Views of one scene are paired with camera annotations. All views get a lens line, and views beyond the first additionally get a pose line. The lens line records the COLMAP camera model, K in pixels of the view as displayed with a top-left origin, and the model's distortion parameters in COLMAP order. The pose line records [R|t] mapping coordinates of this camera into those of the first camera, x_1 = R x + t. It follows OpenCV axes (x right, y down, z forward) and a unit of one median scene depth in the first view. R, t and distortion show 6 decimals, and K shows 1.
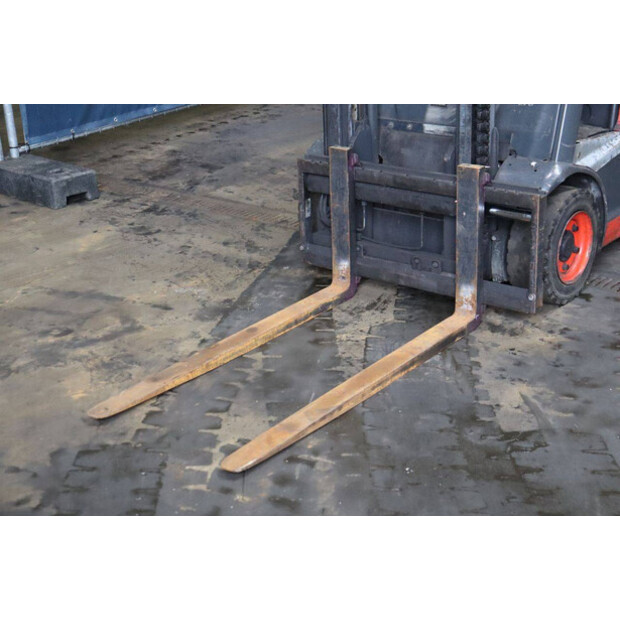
lens RADIAL K [[1108.1, 0, 317.3], [0, 1108.1, 298.5], [0, 0, 1]] dist [0.229139, 0.000000]
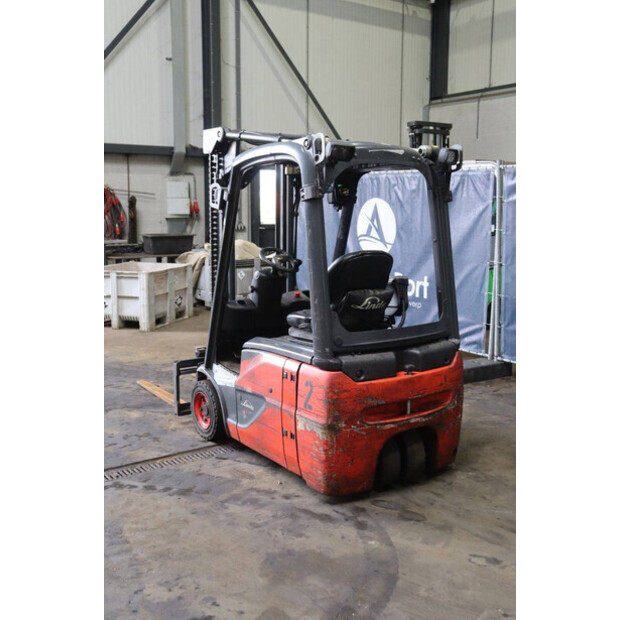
lens RADIAL K [[687.9, 0, 308.4], [0, 687.9, 310.8], [0, 0, 1]] dist [-0.034547, 0.000000]
pose [[-0.289019, 0.189653, -0.938349, 1.294908], [-0.337051, 0.897262, 0.285163, -0.620488], [0.896027, 0.398689, -0.195403, 1.345888]]
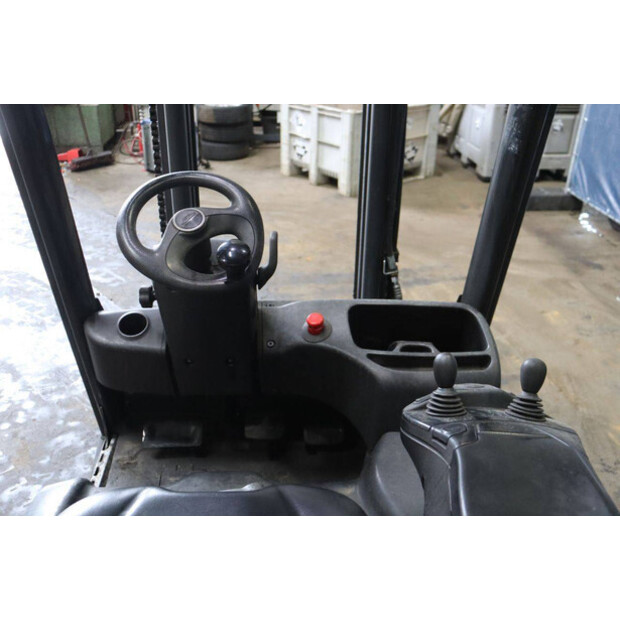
lens RADIAL K [[602.9, 0, 321.1], [0, 602.9, 309.7], [0, 0, 1]] dist [-0.038881, 0.000000]
pose [[-0.744246, 0.331495, -0.579835, 0.330654], [-0.229991, 0.687850, 0.688452, -0.525586], [0.627058, 0.645735, -0.435689, 1.219020]]
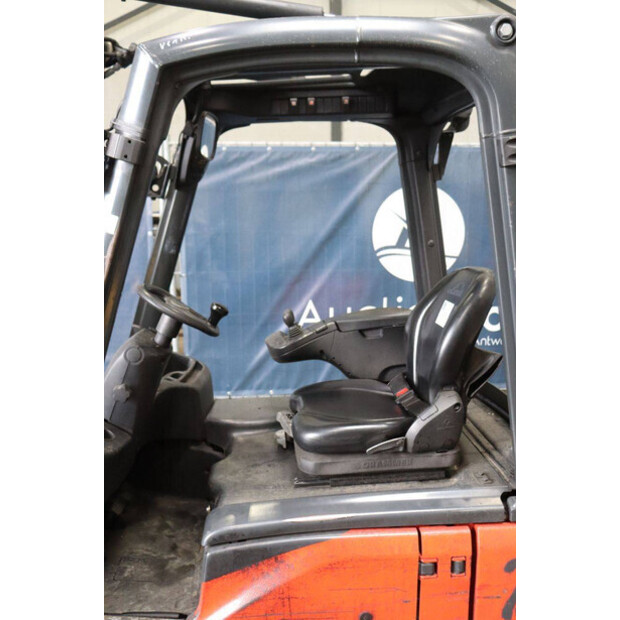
lens RADIAL K [[635.1, 0, 311.3], [0, 635.1, 311.9], [0, 0, 1]] dist [-0.046840, 0.000000]
pose [[0.672923, 0.164718, -0.721139, 0.595869], [-0.295263, 0.953673, -0.057689, -0.350135], [0.678229, 0.251746, 0.690384, 0.789063]]
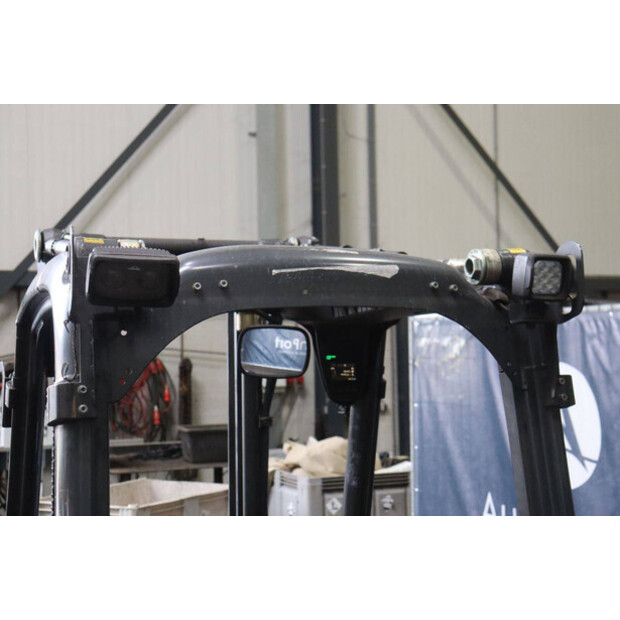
lens RADIAL K [[1039.0, 0, 328.1], [0, 1039.0, 294.5], [0, 0, 1]] dist [0.141833, 0.000000]
pose [[-0.501708, 0.002014, -0.865034, 0.741988], [-0.275380, 0.947601, 0.161923, -0.652477], [0.820033, 0.319451, -0.474865, 1.405452]]
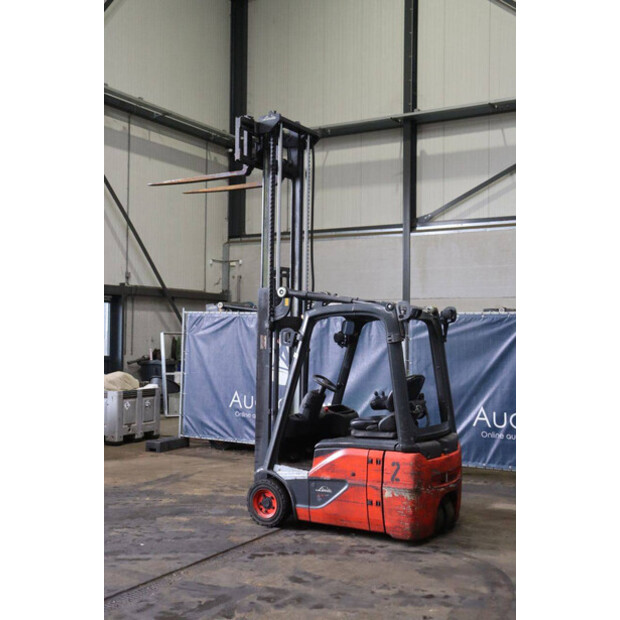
lens RADIAL K [[788.8, 0, 305.0], [0, 788.8, 303.7], [0, 0, 1]] dist [0.037351, 0.000000]
pose [[0.120971, 0.008210, -0.992622, 2.027196], [-0.374486, 0.926454, -0.037976, -0.433568], [0.919307, 0.376317, 0.115148, 0.712343]]
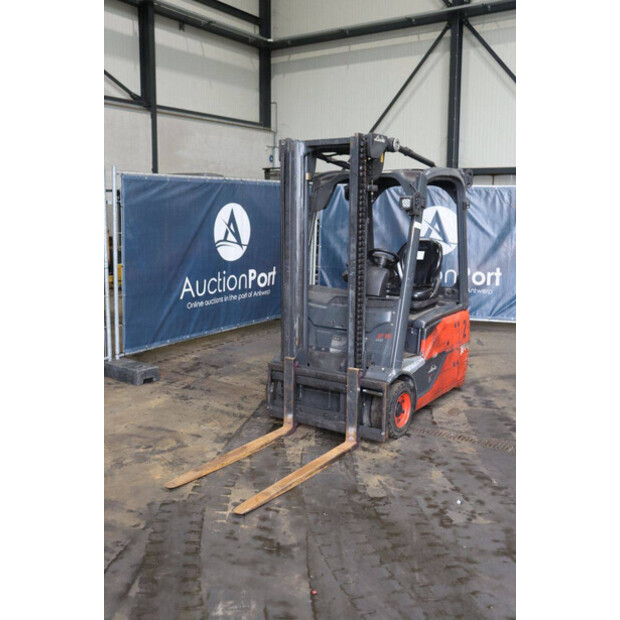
lens RADIAL K [[635.1, 0, 308.6], [0, 635.1, 296.8], [0, 0, 1]] dist [-0.046840, 0.000000]
pose [[0.996205, 0.039479, 0.077571, -0.040694], [-0.020268, 0.971937, -0.234368, 0.028330], [-0.084647, 0.231906, 0.969048, -0.160728]]
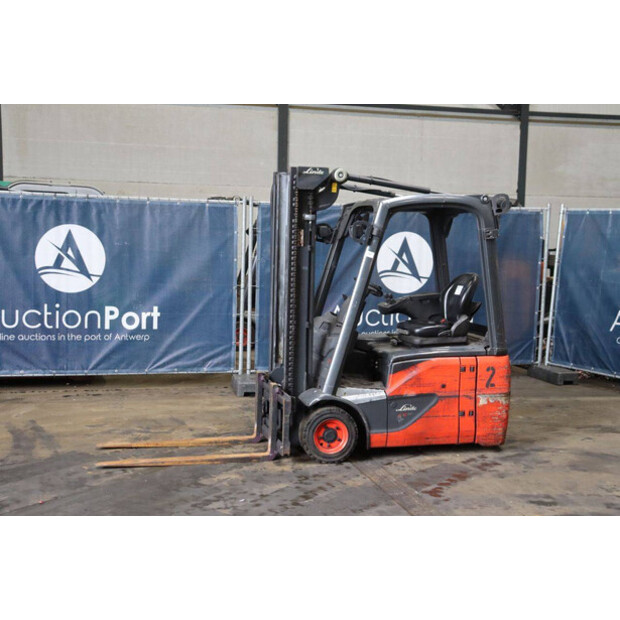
lens RADIAL K [[866.2, 0, 316.8], [0, 866.2, 305.8], [0, 0, 1]] dist [0.070656, 0.000000]
pose [[0.802192, 0.110602, -0.586732, 1.126485], [-0.268141, 0.944755, -0.188516, 0.035600], [0.533468, 0.308552, 0.787533, -0.348262]]
